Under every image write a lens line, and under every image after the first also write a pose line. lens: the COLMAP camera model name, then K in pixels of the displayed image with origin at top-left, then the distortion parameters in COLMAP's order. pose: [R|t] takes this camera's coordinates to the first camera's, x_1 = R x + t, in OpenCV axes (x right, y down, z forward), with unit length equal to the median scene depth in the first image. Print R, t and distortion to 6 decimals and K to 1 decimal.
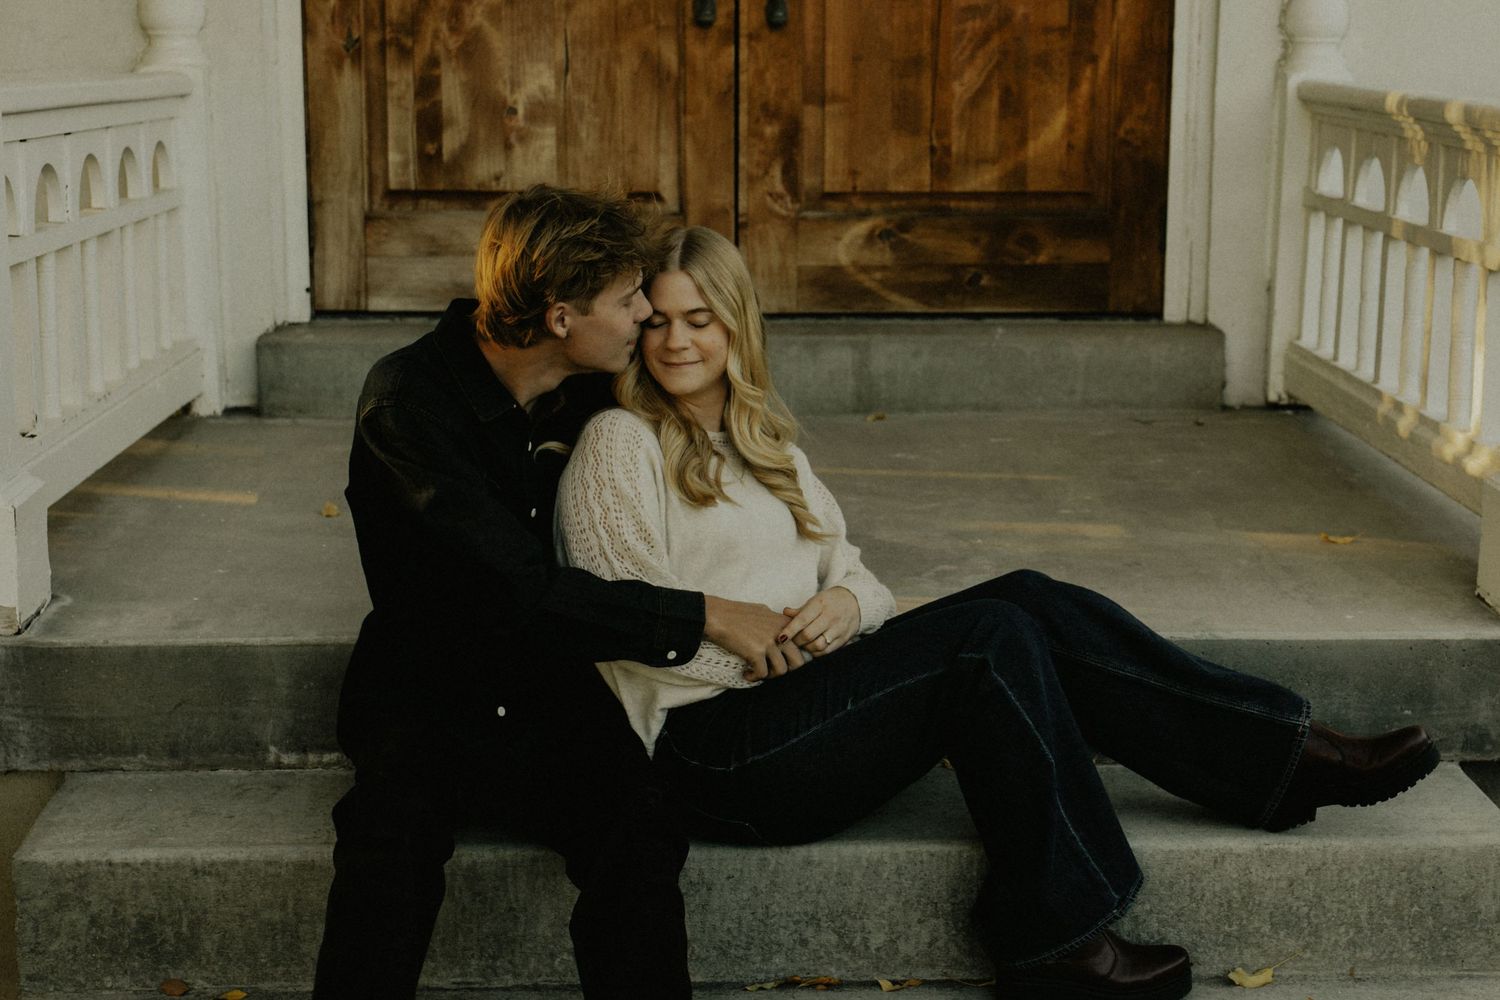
lens RADIAL K [[2328.1, 0, 749.5], [0, 2328.1, 499.0], [0, 0, 1]] dist [-0.002460, 0.000000]
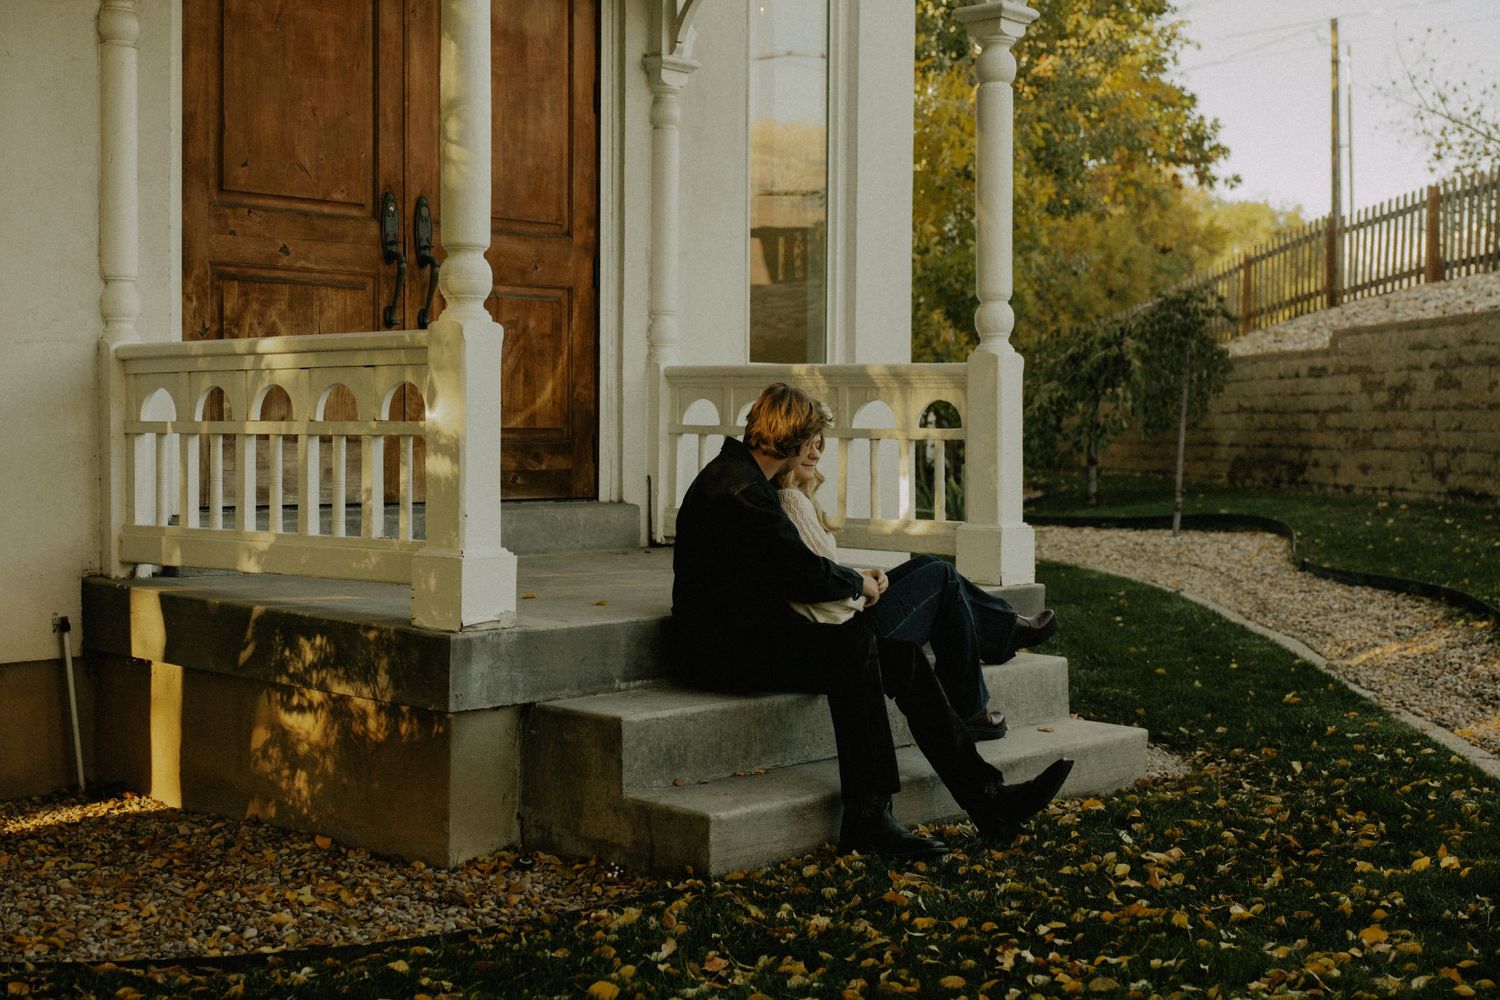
lens RADIAL K [[2117.7, 0, 749.8], [0, 2117.7, 500.3], [0, 0, 1]] dist [0.003204, 0.000000]
pose [[0.708658, -0.027659, 0.705010, -0.885190], [0.137755, 0.985425, -0.099807, 0.099310], [-0.691974, 0.167848, 0.702139, -0.198021]]
